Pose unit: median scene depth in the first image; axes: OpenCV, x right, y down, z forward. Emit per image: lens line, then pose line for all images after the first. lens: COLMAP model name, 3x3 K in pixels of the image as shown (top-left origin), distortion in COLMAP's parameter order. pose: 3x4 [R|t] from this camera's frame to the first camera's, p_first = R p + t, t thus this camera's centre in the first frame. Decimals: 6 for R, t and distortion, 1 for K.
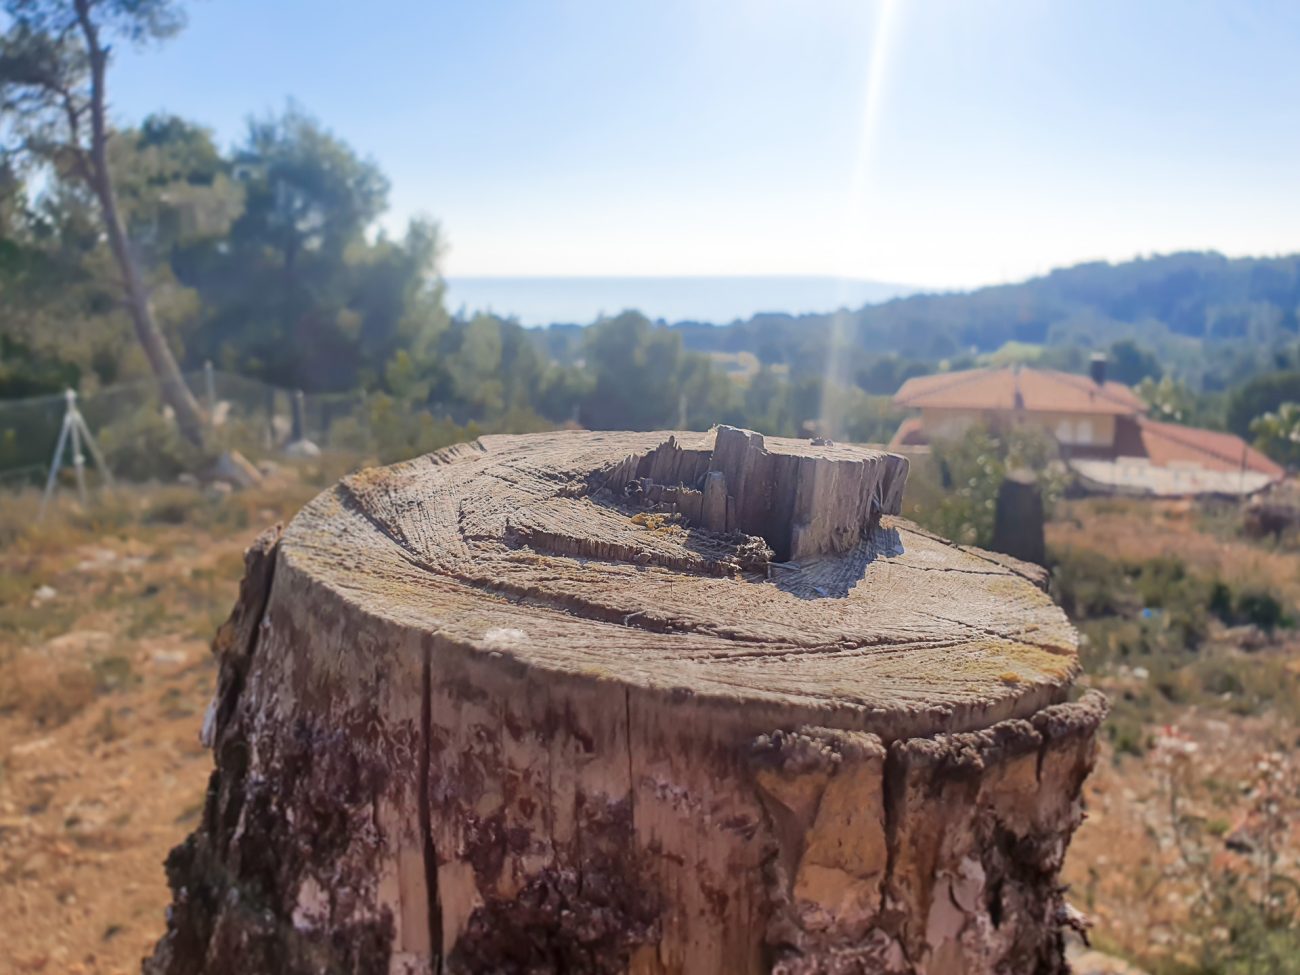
lens RADIAL K [[1077.9, 0, 650.0], [0, 1077.9, 487.5], [0, 0, 1]] dist [0.000673, 0.001911]
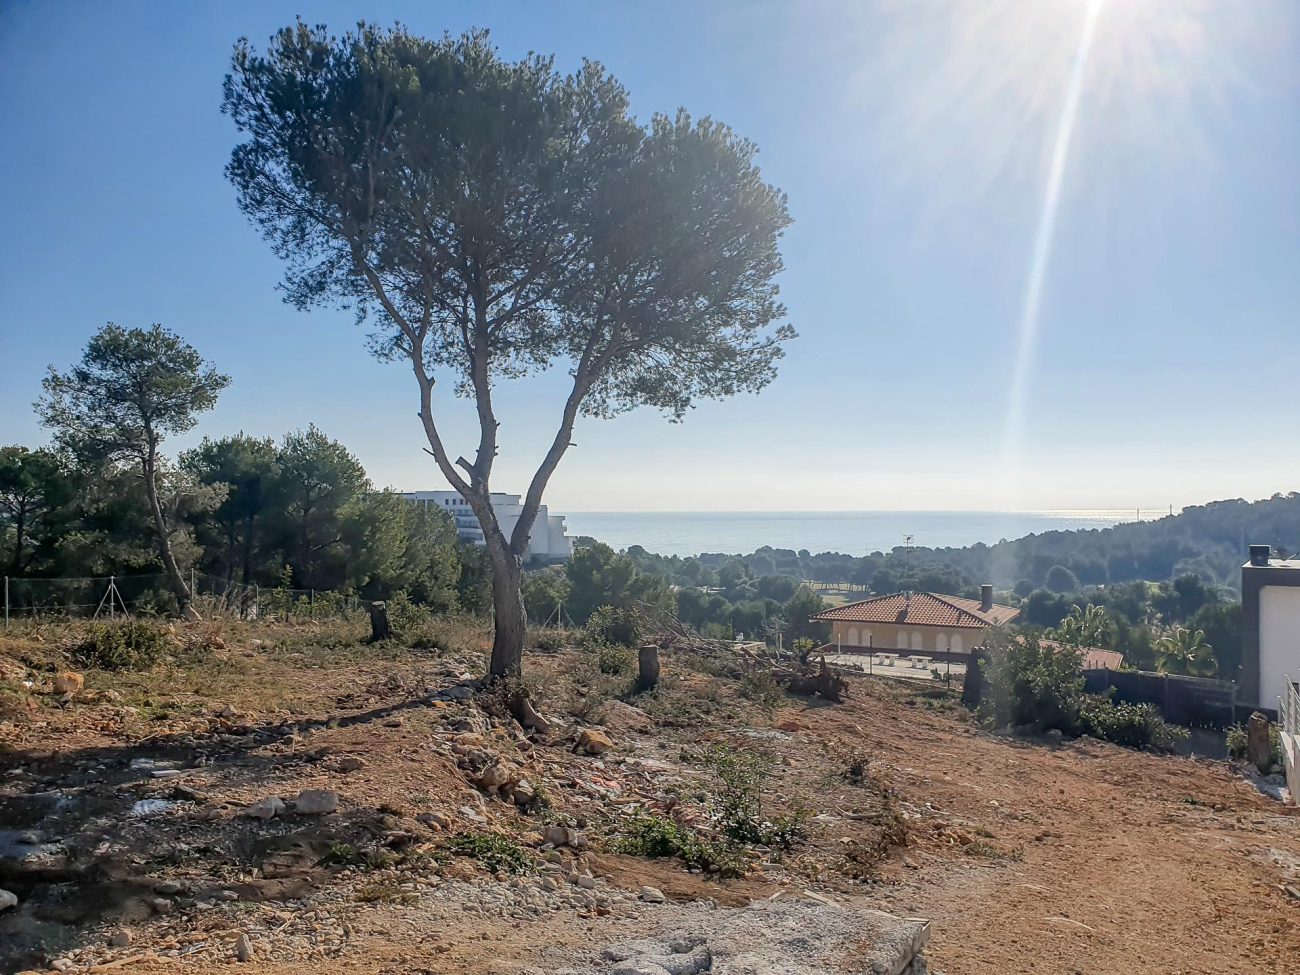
lens RADIAL K [[1014.5, 0, 650.0], [0, 1014.5, 487.5], [0, 0, 1]] dist [0.129035, -0.248786]
pose [[0.987648, 0.000723, -0.156687, 0.243335], [-0.034430, 0.976550, -0.212518, 0.040145], [0.152859, 0.215288, 0.964513, -0.264428]]
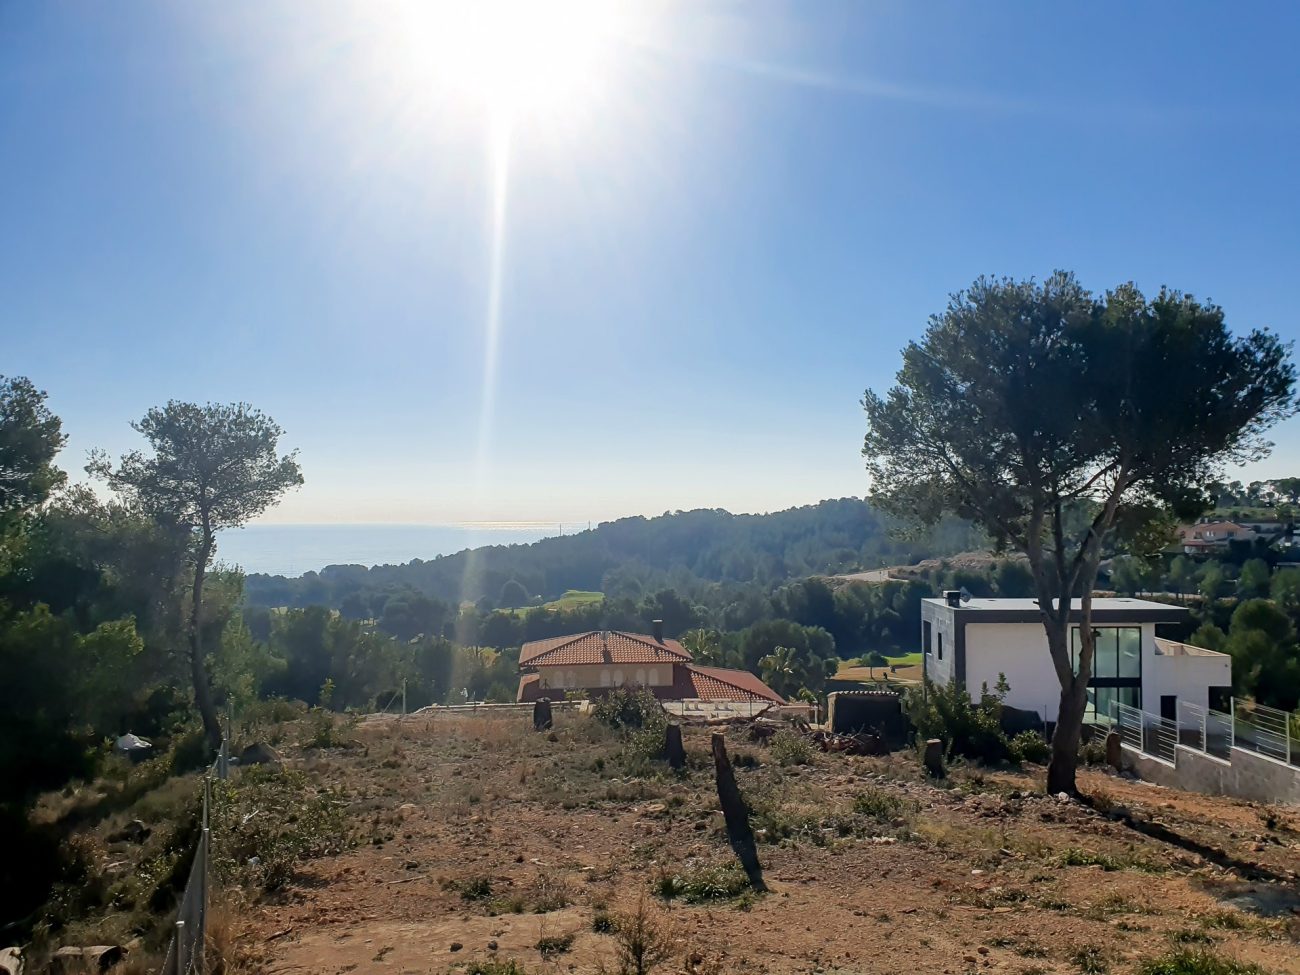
lens RADIAL K [[1038.5, 0, 663.1], [0, 1038.5, 491.1], [0, 0, 1]] dist [0.006322, 0.043908]
pose [[0.915079, 0.011522, 0.403111, -0.136512], [0.079121, 0.975035, -0.207477, -0.006461], [-0.395438, 0.221752, 0.891322, -0.269184]]
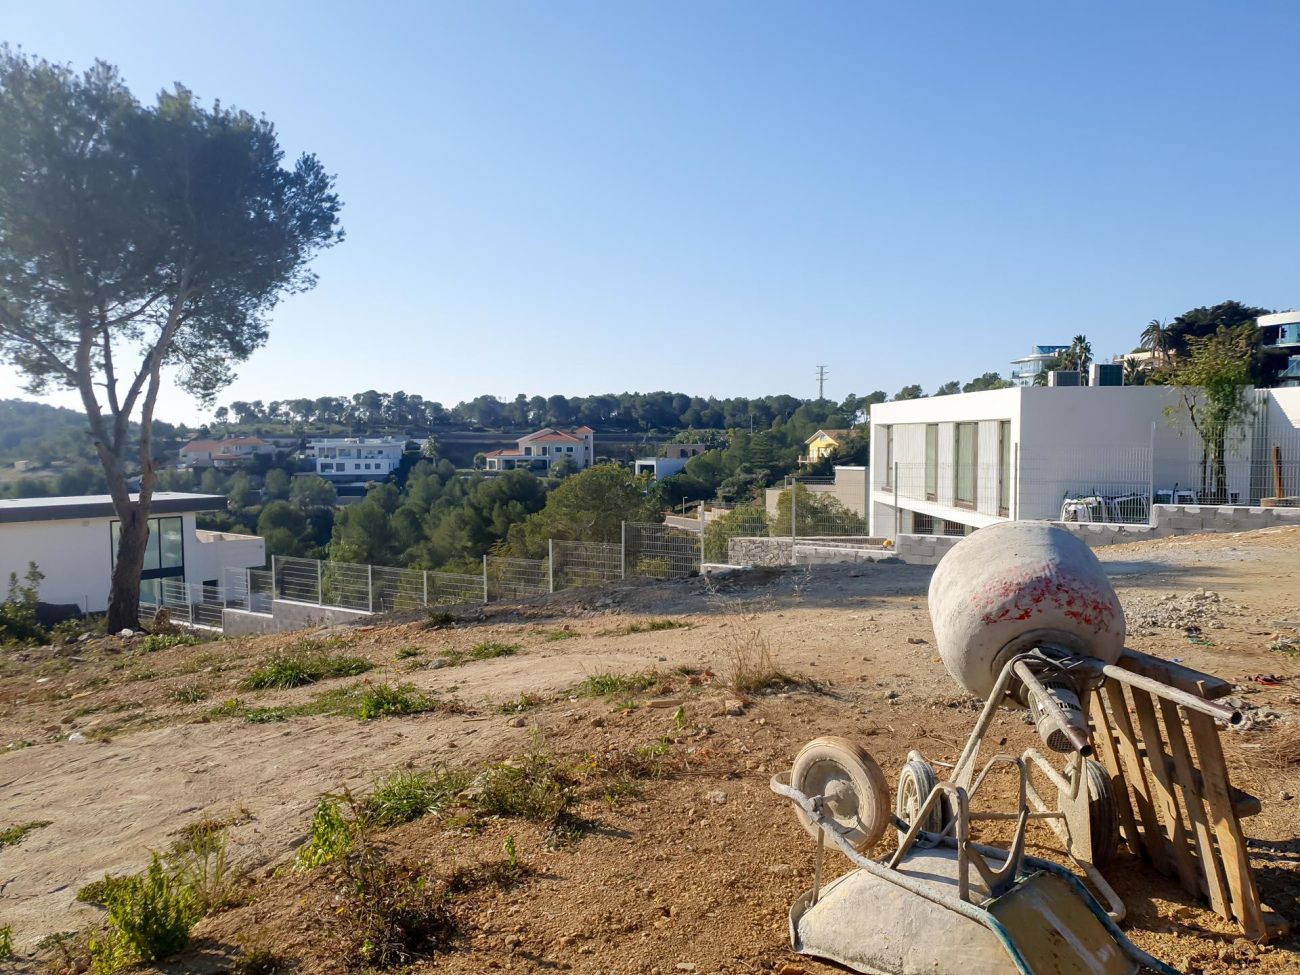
lens RADIAL K [[1014.7, 0, 656.4], [0, 1014.7, 514.3], [0, 0, 1]] dist [0.026006, -0.013428]
pose [[0.277722, -0.072381, 0.957931, -0.135870], [0.195613, 0.980527, 0.017377, 0.022209], [-0.940535, 0.182557, 0.286473, -0.248734]]
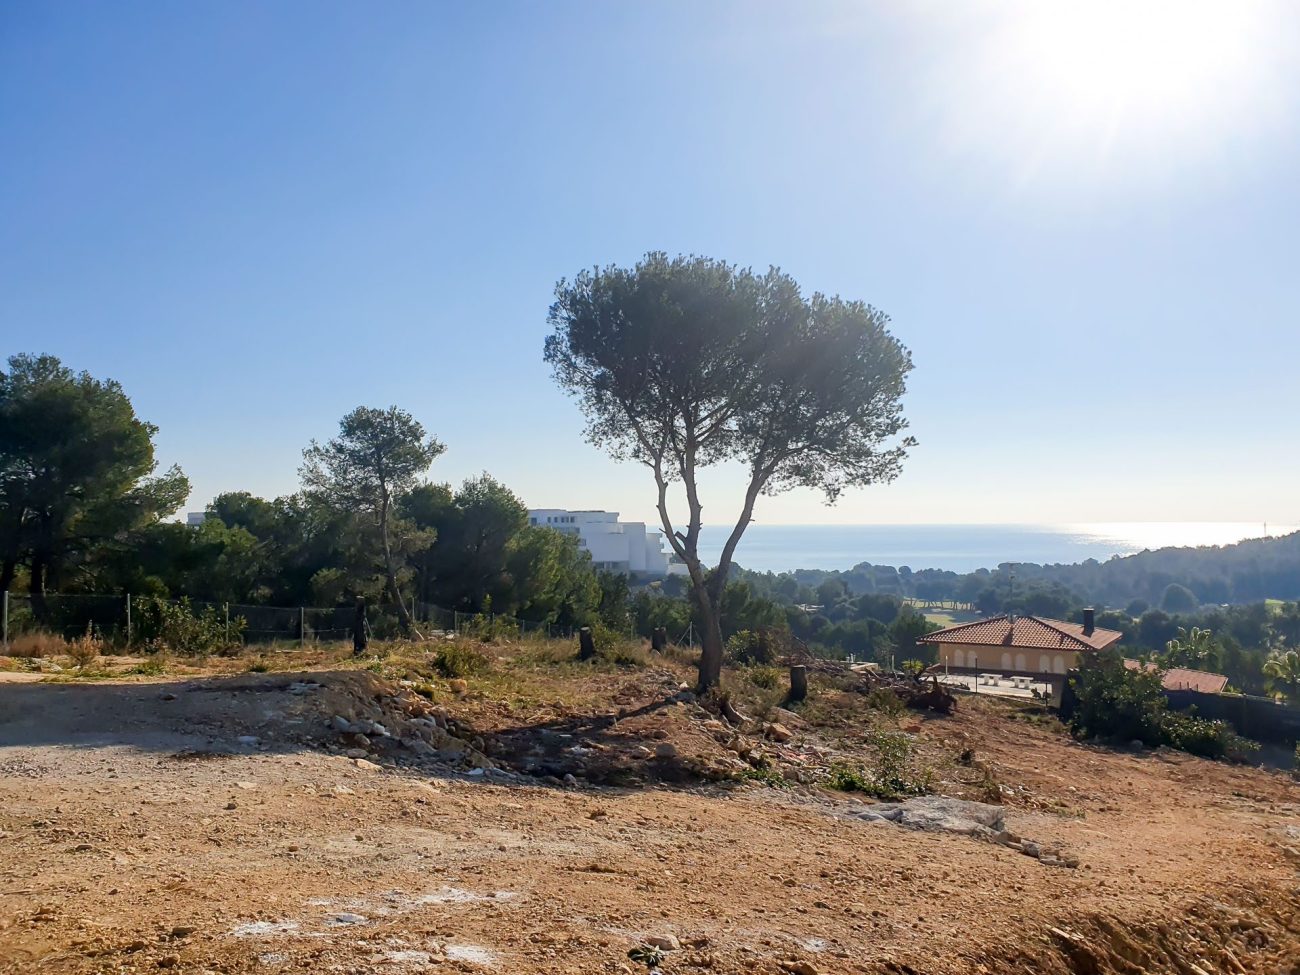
lens RADIAL K [[1033.3, 0, 650.8], [0, 1033.3, 478.9], [0, 0, 1]] dist [0.102427, -0.171073]
pose [[0.970006, -0.008910, -0.242918, 0.235947], [-0.048634, 0.972009, -0.229855, 0.048742], [0.238167, 0.234775, 0.942421, -0.407449]]
